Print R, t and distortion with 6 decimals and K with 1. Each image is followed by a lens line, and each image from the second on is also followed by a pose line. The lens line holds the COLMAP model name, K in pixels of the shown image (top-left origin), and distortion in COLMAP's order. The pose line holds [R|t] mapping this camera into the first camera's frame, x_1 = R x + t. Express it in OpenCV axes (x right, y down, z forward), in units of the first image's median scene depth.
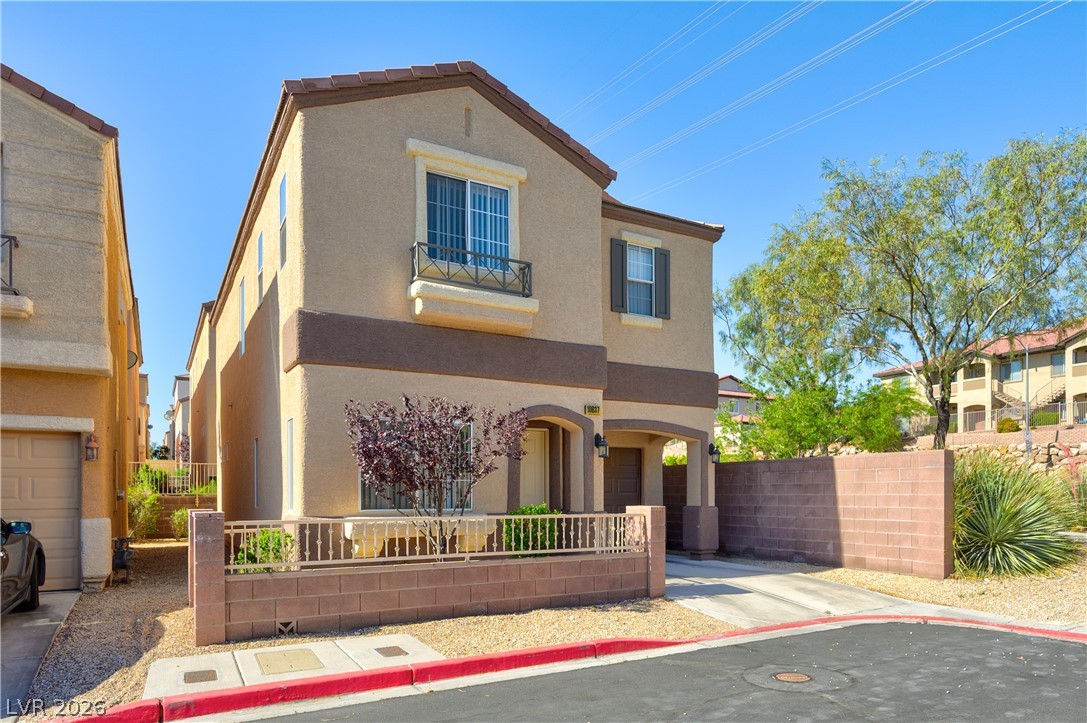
lens RADIAL K [[673.6, 0, 543.8], [0, 673.6, 499.6], [0, 0, 1]] dist [0.002146, -0.000746]
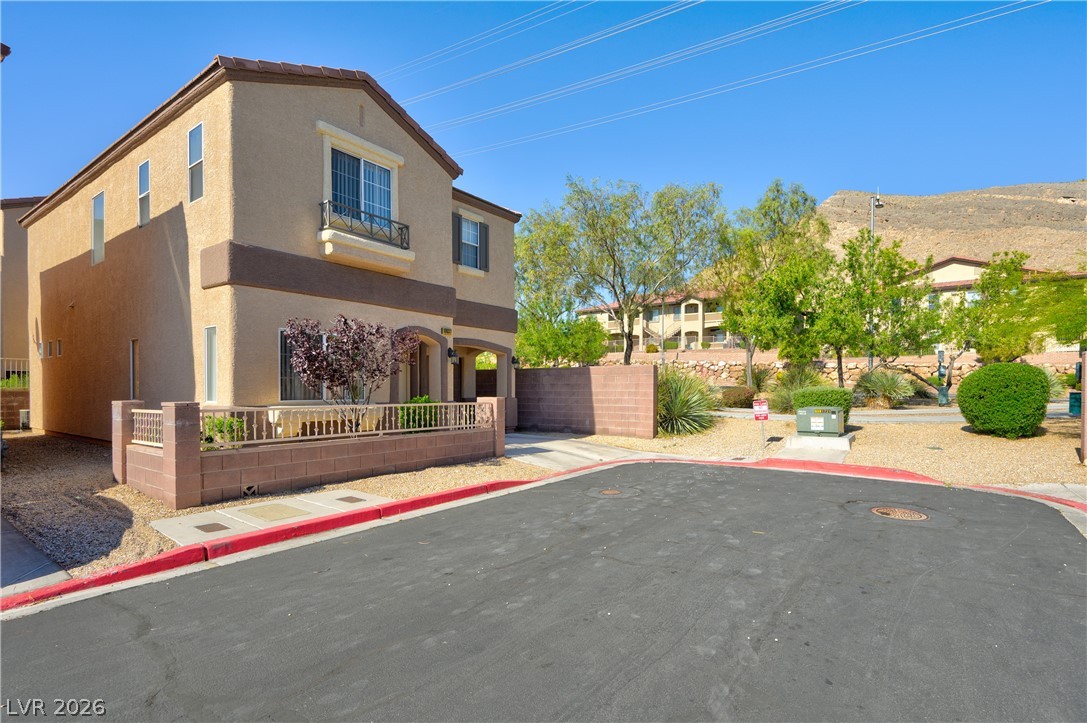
lens RADIAL K [[501.2, 0, 545.7], [0, 501.2, 398.4], [0, 0, 1]] dist [0.001062, 0.000014]
pose [[0.917691, -0.003035, 0.397283, -0.174349], [-0.000495, 0.999961, 0.008781, 0.002129], [-0.397294, -0.008254, 0.917654, -0.082335]]
